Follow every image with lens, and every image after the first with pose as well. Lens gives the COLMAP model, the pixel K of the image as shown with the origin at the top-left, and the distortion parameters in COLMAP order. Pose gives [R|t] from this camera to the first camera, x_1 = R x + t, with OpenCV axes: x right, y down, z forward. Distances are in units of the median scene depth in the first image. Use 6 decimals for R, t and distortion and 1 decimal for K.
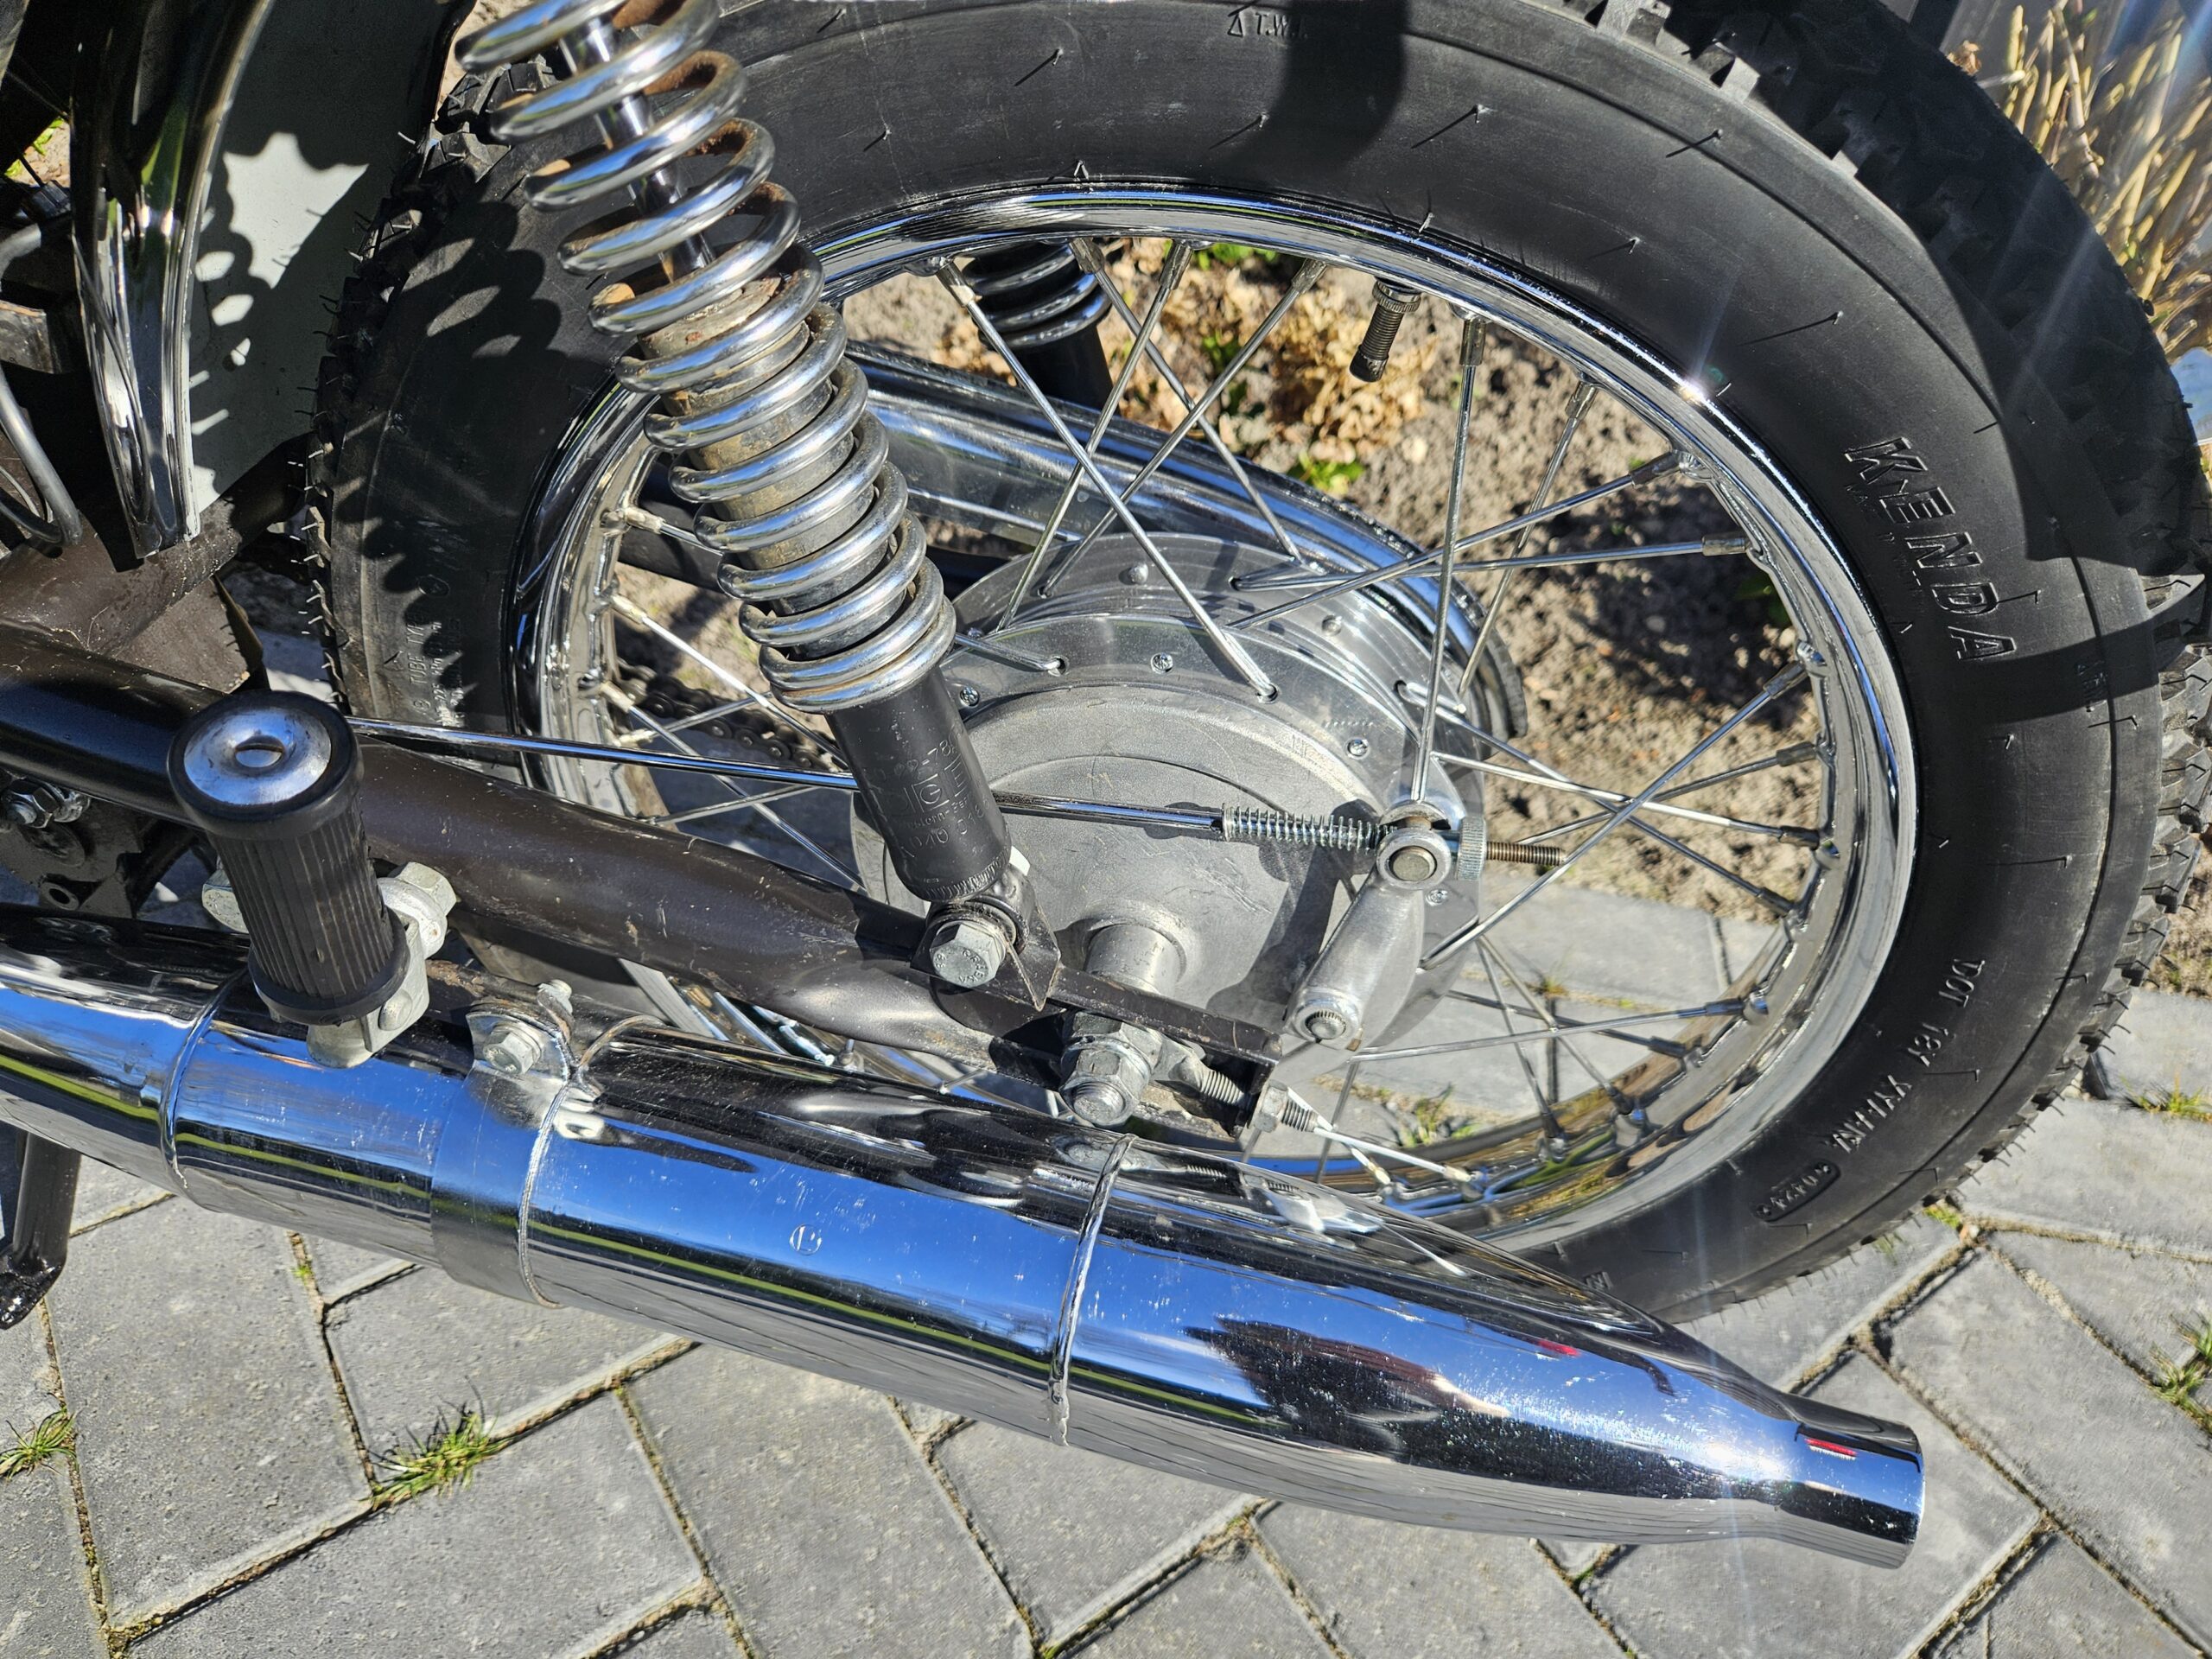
lens RADIAL K [[1501.2, 0, 1069.7], [0, 1501.2, 848.4], [0, 0, 1]] dist [0.061200, -0.051468]
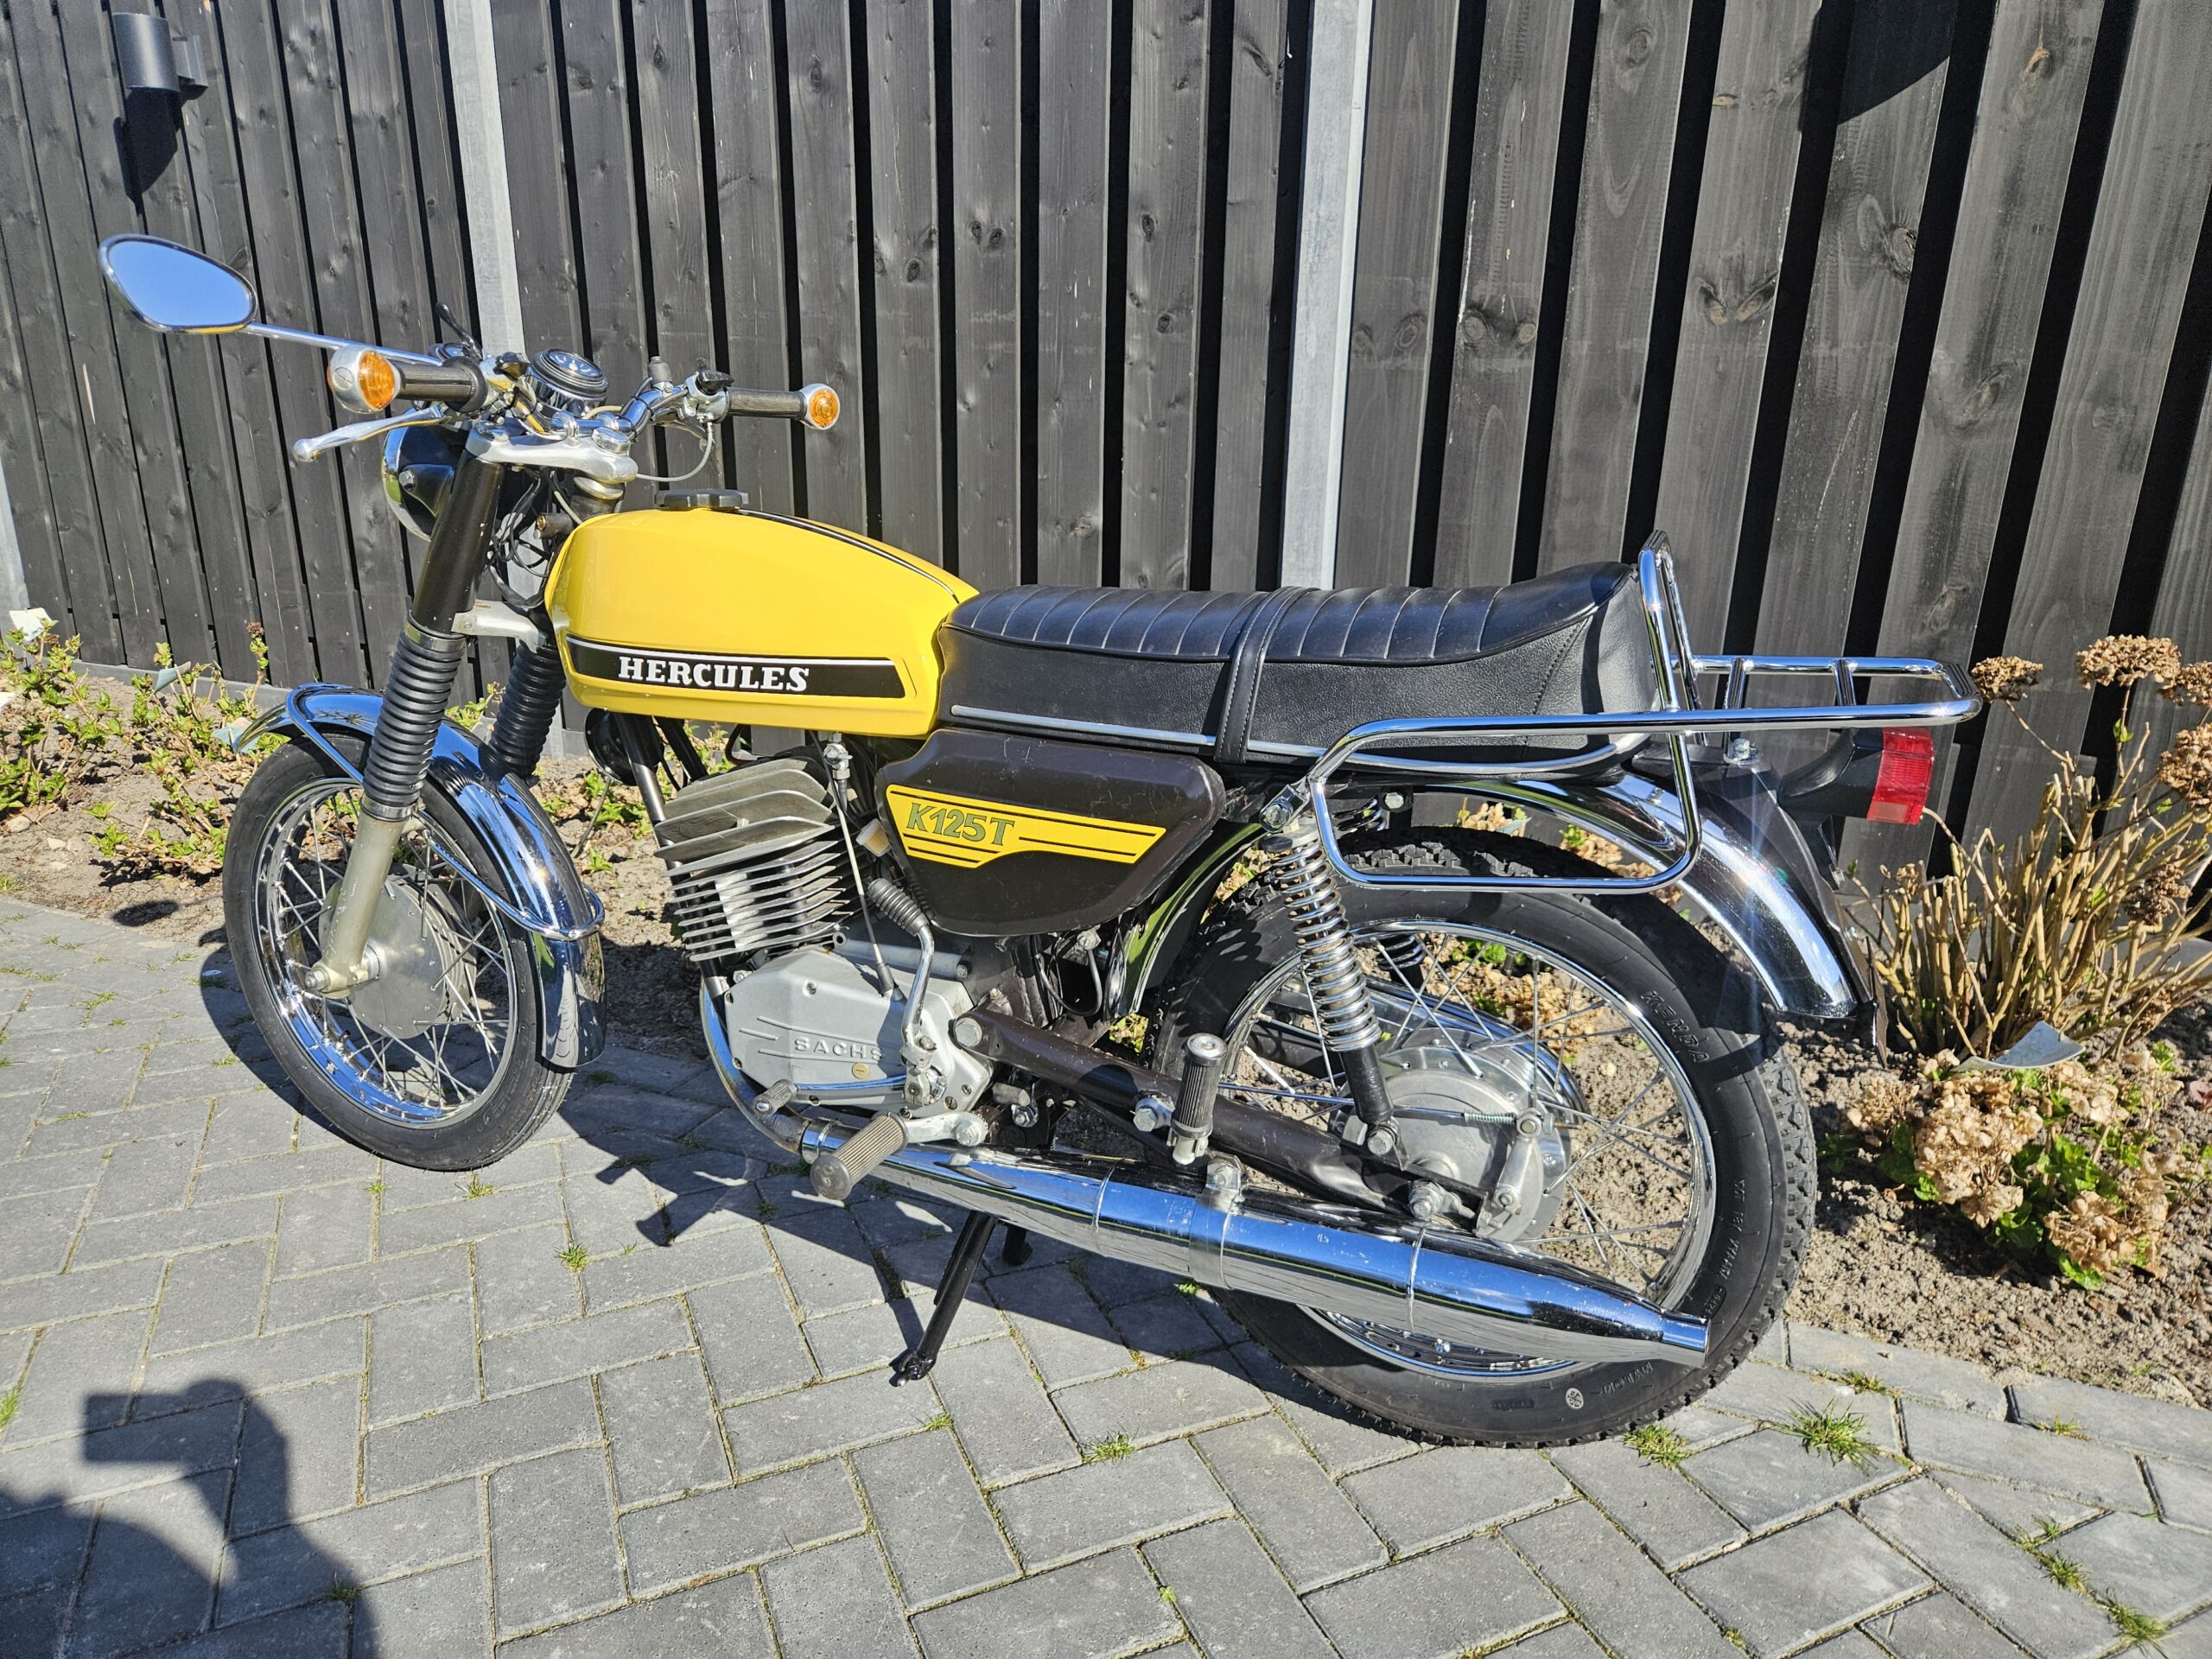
lens RADIAL K [[1501.2, 0, 1077.3], [0, 1501.2, 828.8], [0, 0, 1]] dist [0.061200, -0.051468]
pose [[0.980907, 0.013988, -0.193974, -0.076487], [-0.100307, 0.890894, -0.442997, 0.846594], [0.166614, 0.453995, 0.875287, -1.932482]]
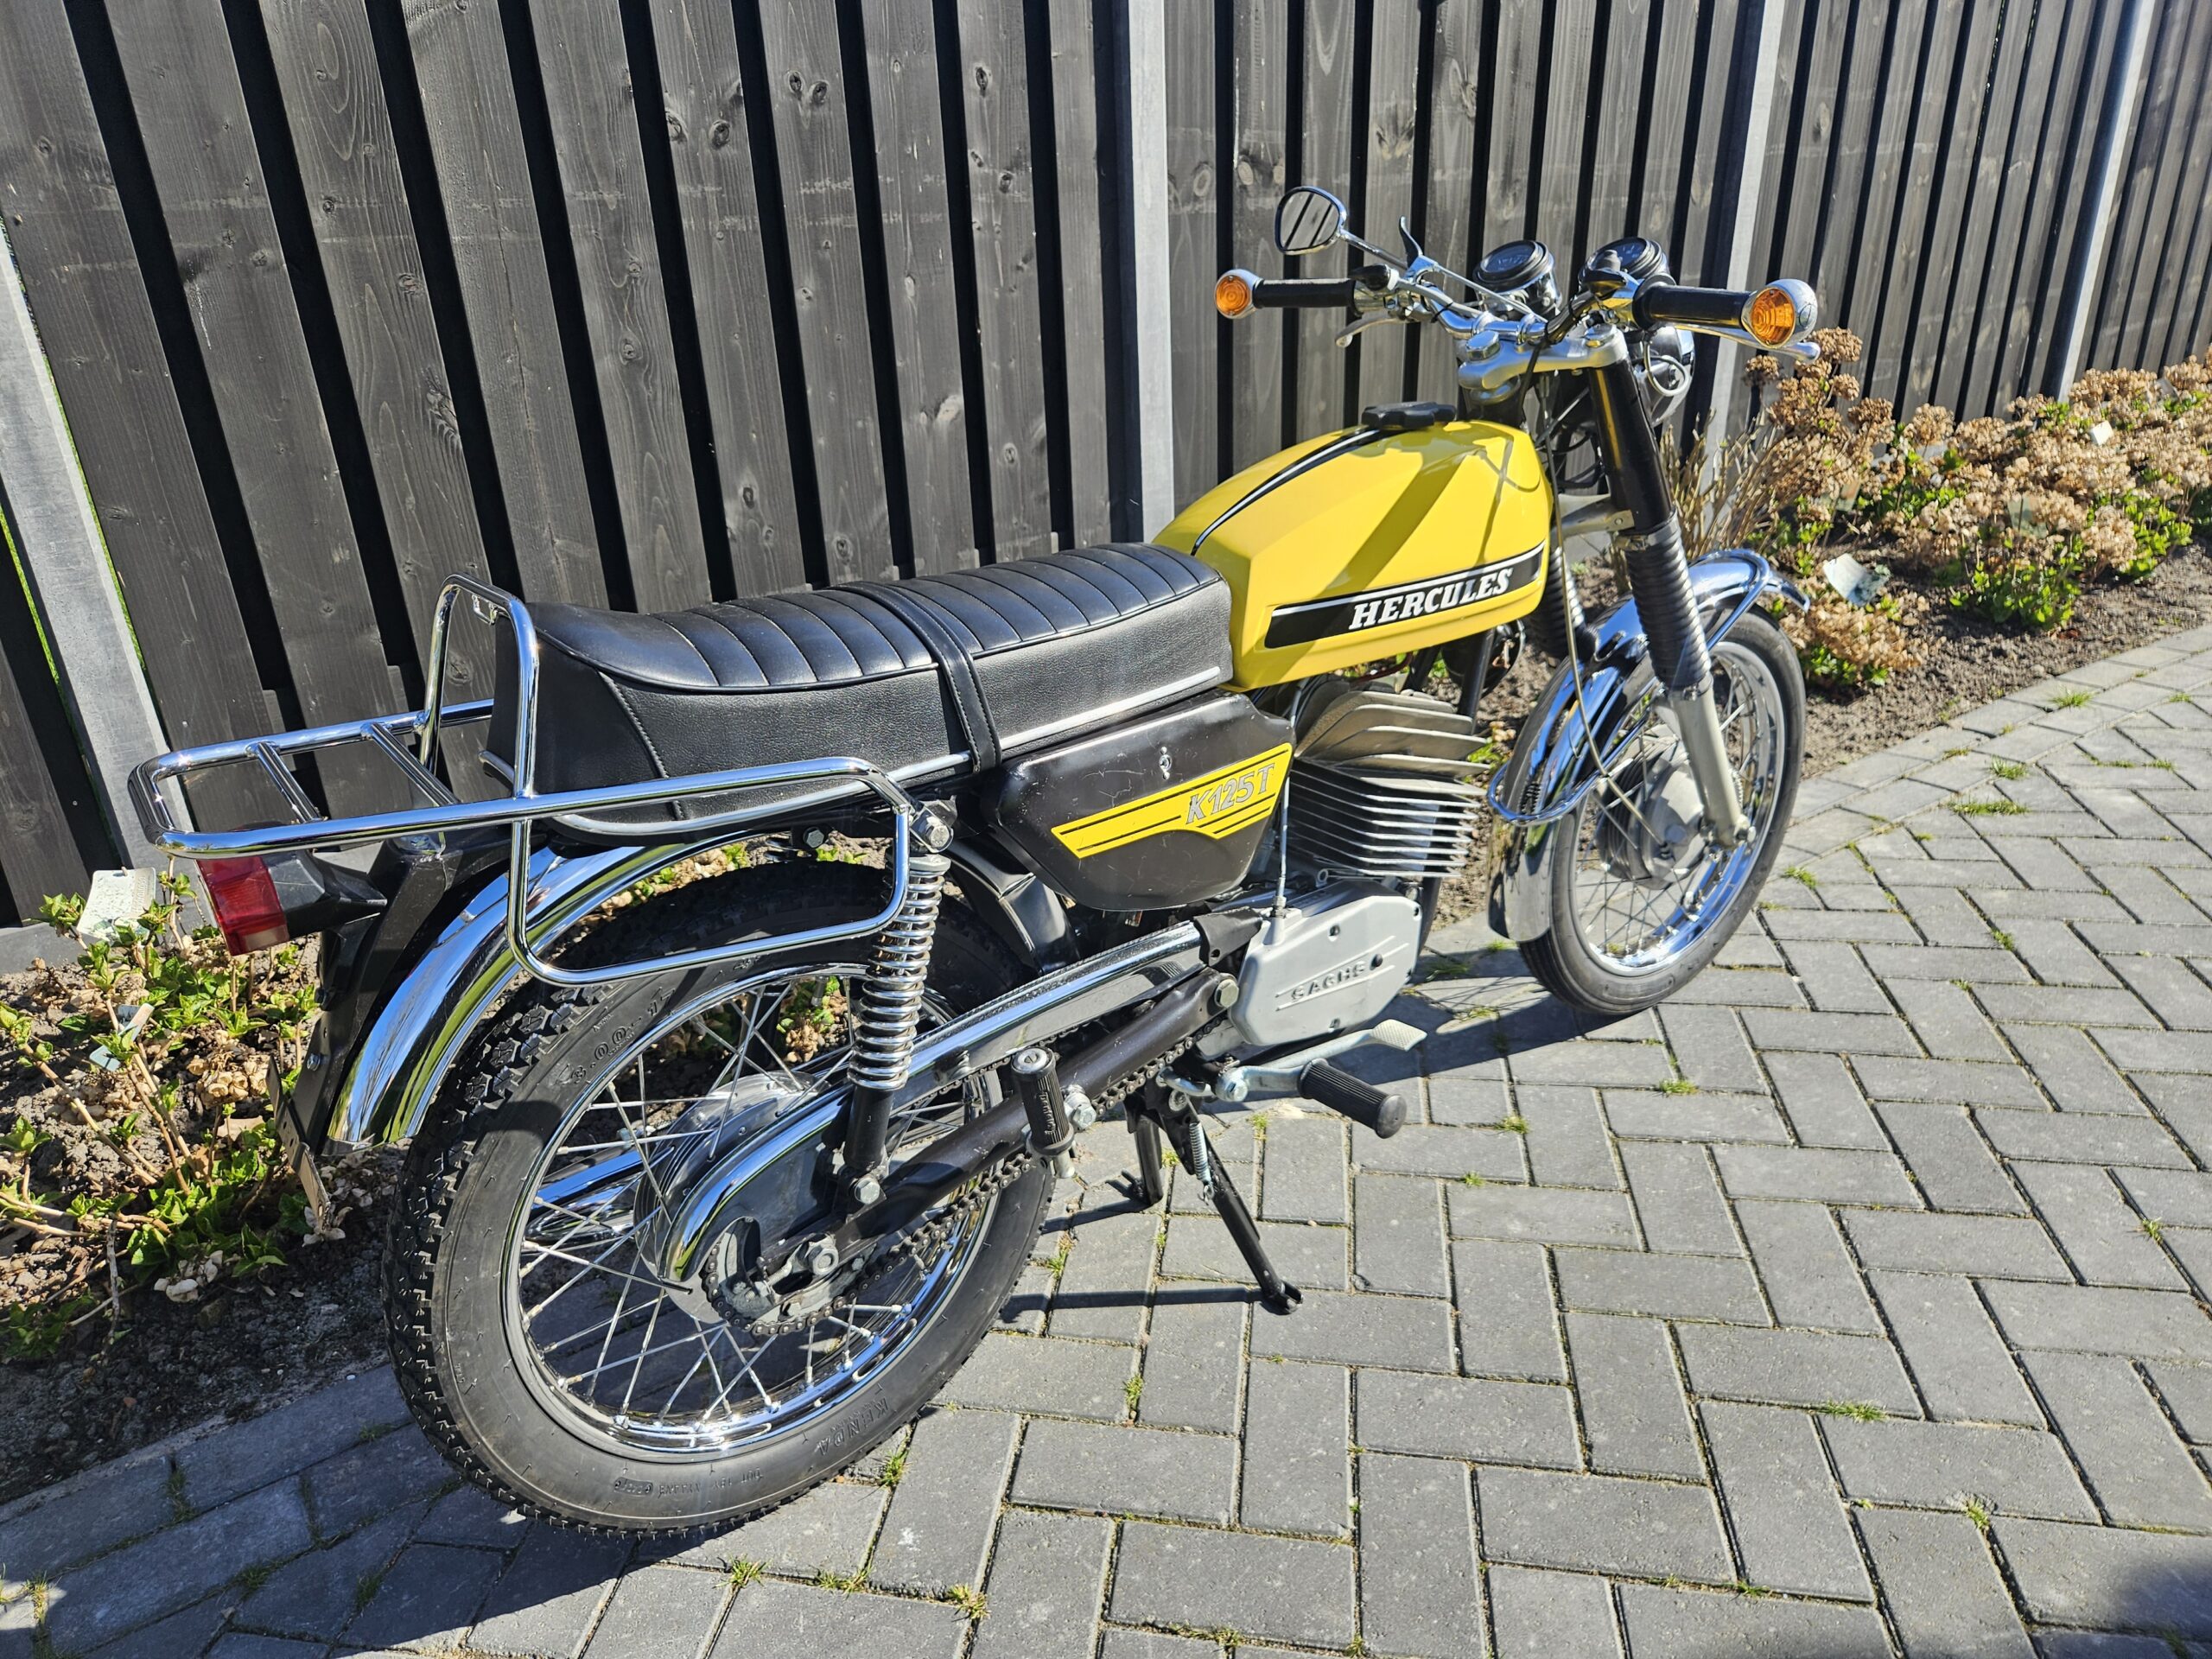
lens RADIAL K [[1501.2, 0, 1080.6], [0, 1501.2, 825.3], [0, 0, 1]] dist [0.061200, -0.051468]
pose [[0.683565, -0.375894, 0.625654, -5.521527], [0.563402, 0.816690, -0.124883, -0.756000], [-0.464023, 0.437861, 0.770040, -1.075037]]
